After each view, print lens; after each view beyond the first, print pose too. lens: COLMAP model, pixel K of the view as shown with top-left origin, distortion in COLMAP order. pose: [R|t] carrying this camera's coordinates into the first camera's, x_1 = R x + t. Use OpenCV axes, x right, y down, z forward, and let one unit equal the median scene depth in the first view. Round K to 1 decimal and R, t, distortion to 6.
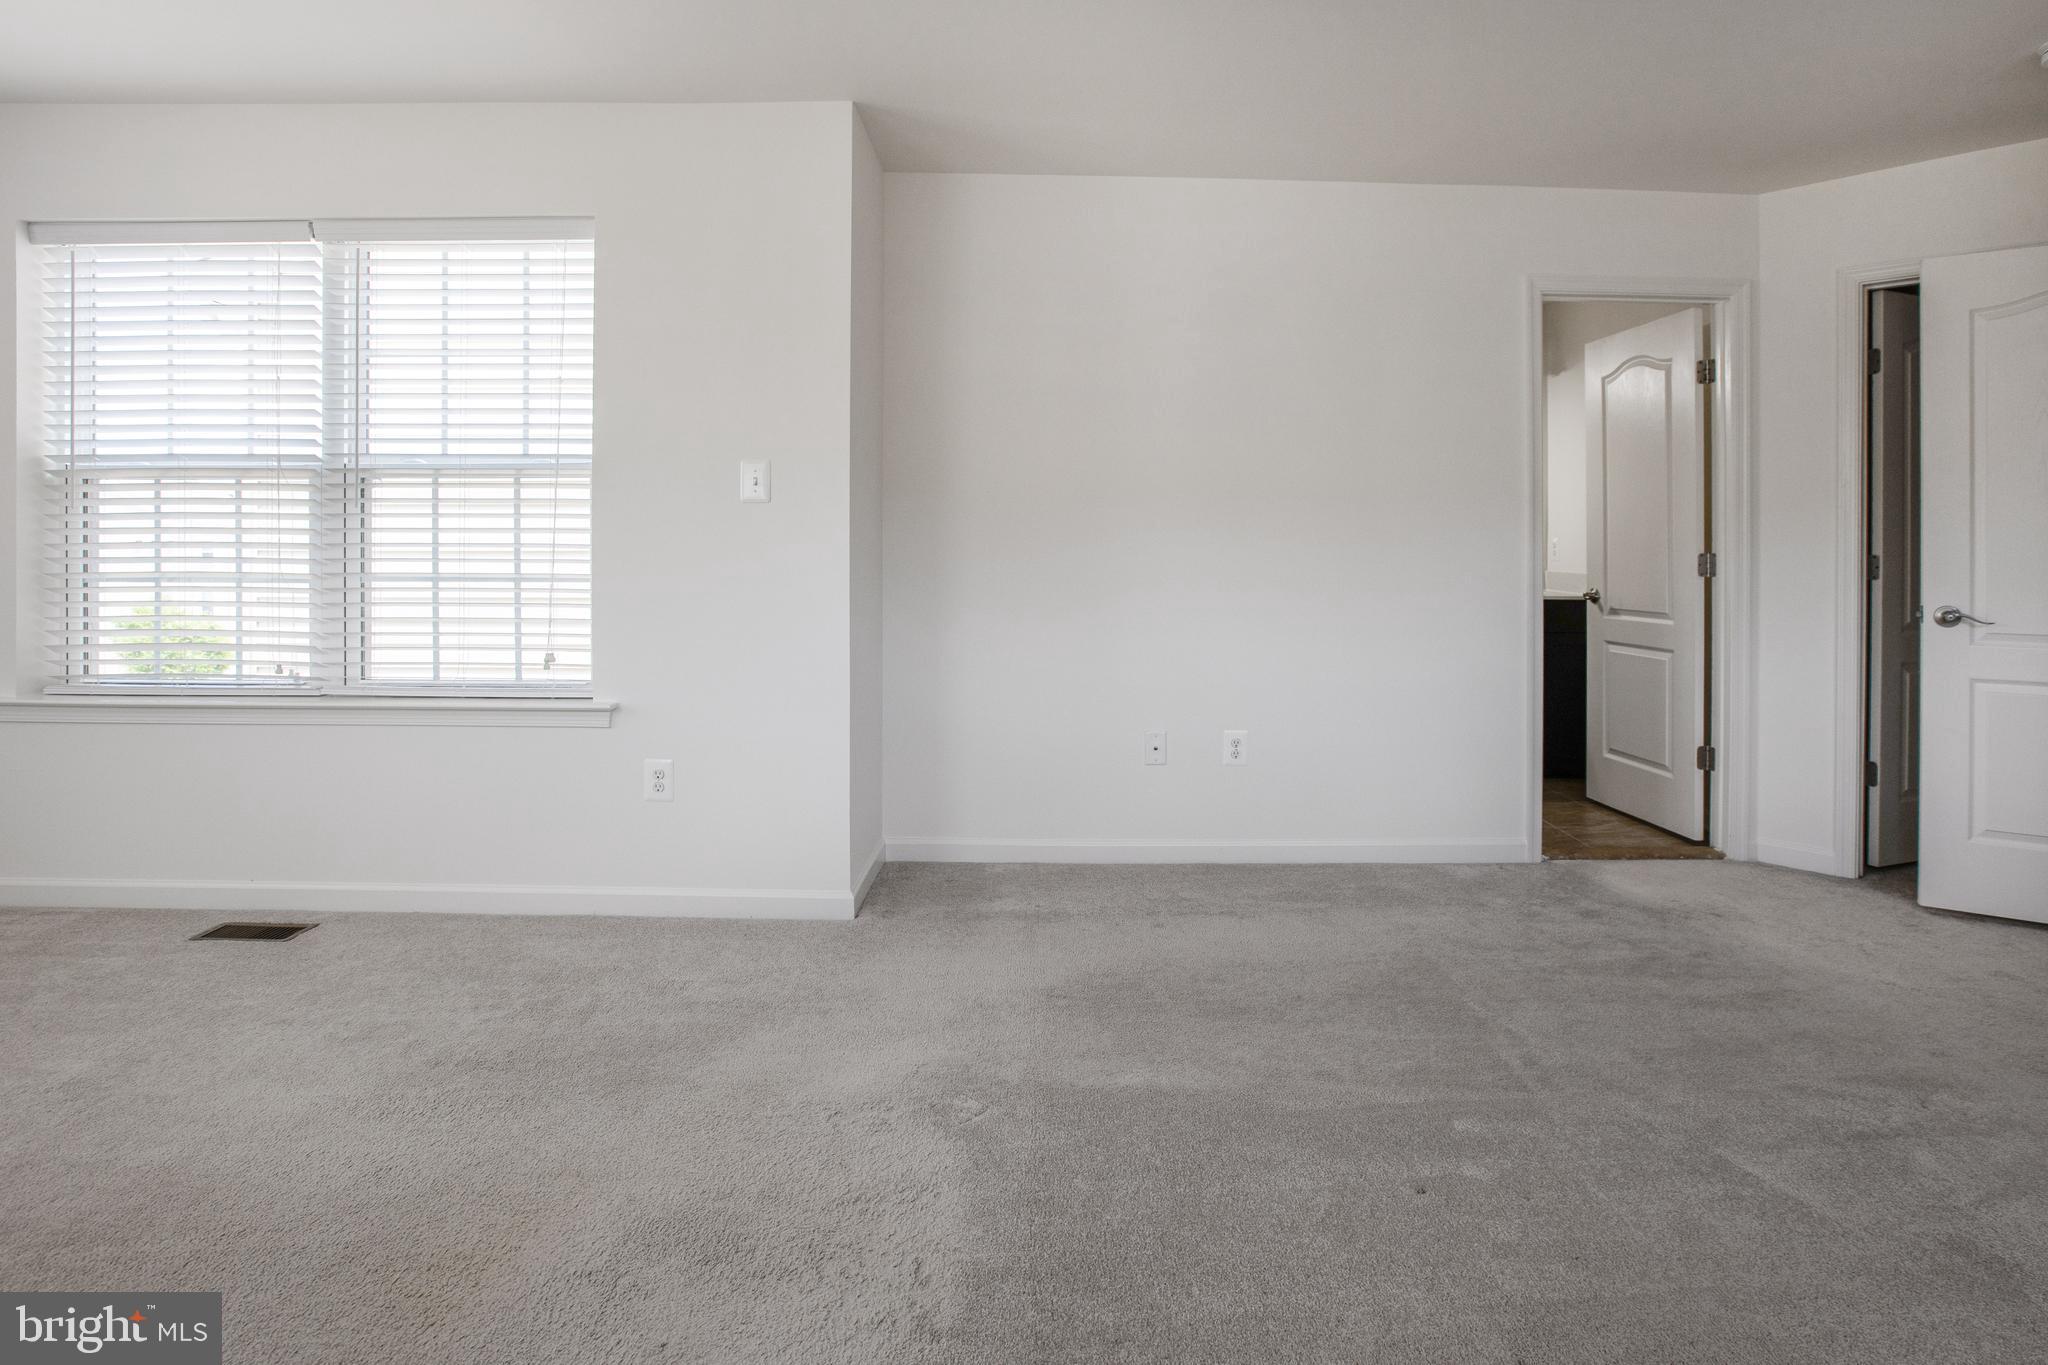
lens RADIAL K [[1025.1, 0, 1090.7], [0, 1025.1, 556.6], [0, 0, 1]] dist [-0.046565, 0.019574]
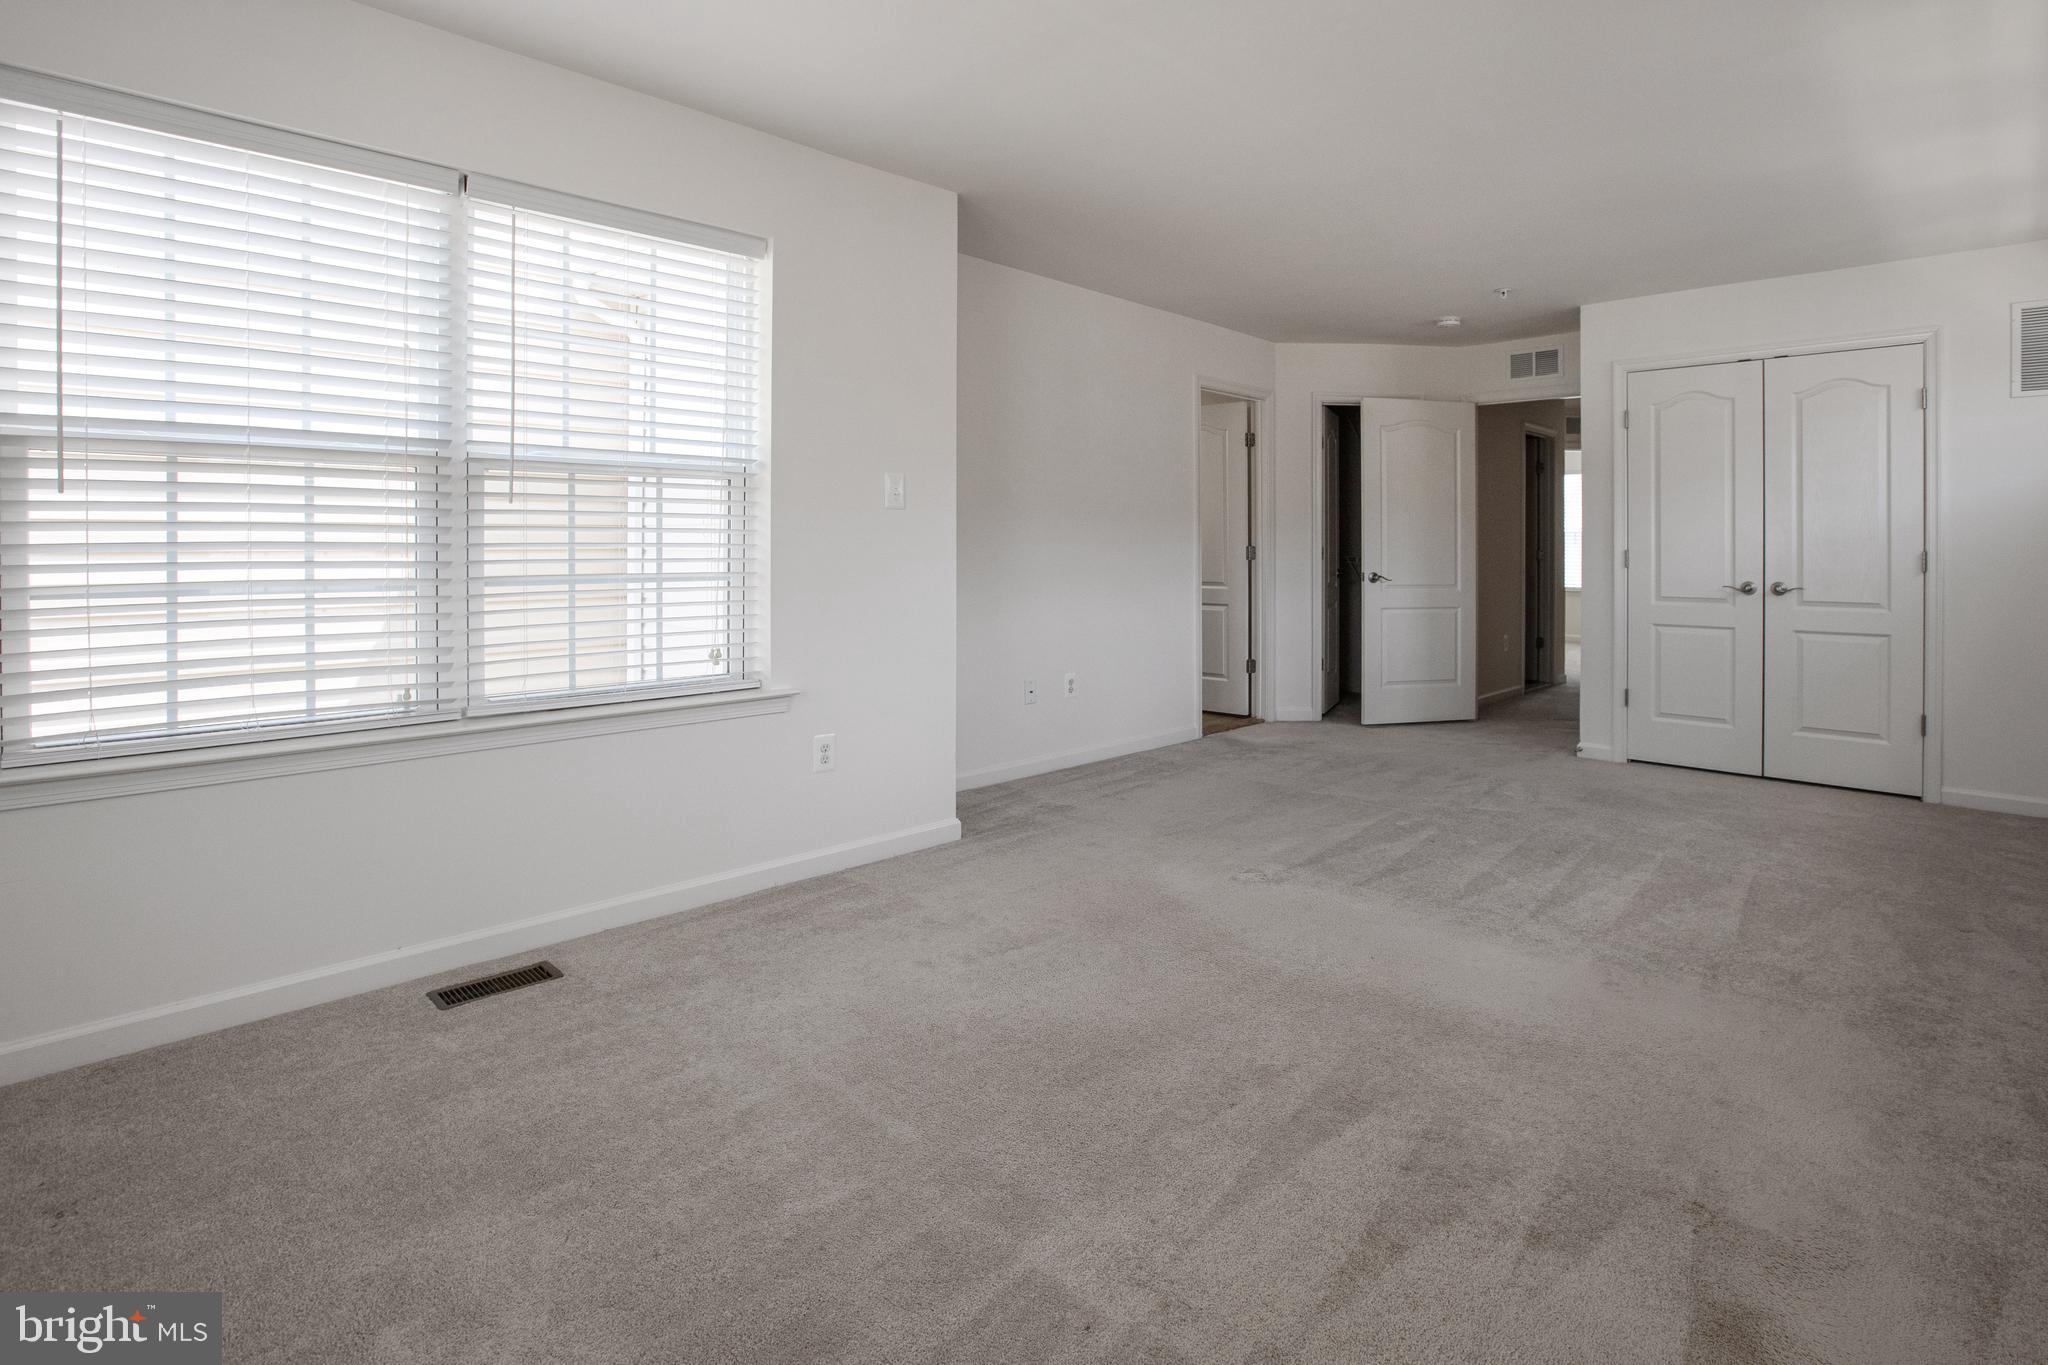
lens RADIAL K [[1001.2, 0, 1115.1], [0, 1001.2, 547.9], [0, 0, 1]] dist [-0.041865, 0.014032]
pose [[0.685481, -0.006121, 0.728065, -0.966081], [0.005885, 0.999979, 0.002866, -0.008281], [-0.728067, 0.002320, 0.685502, 0.006118]]
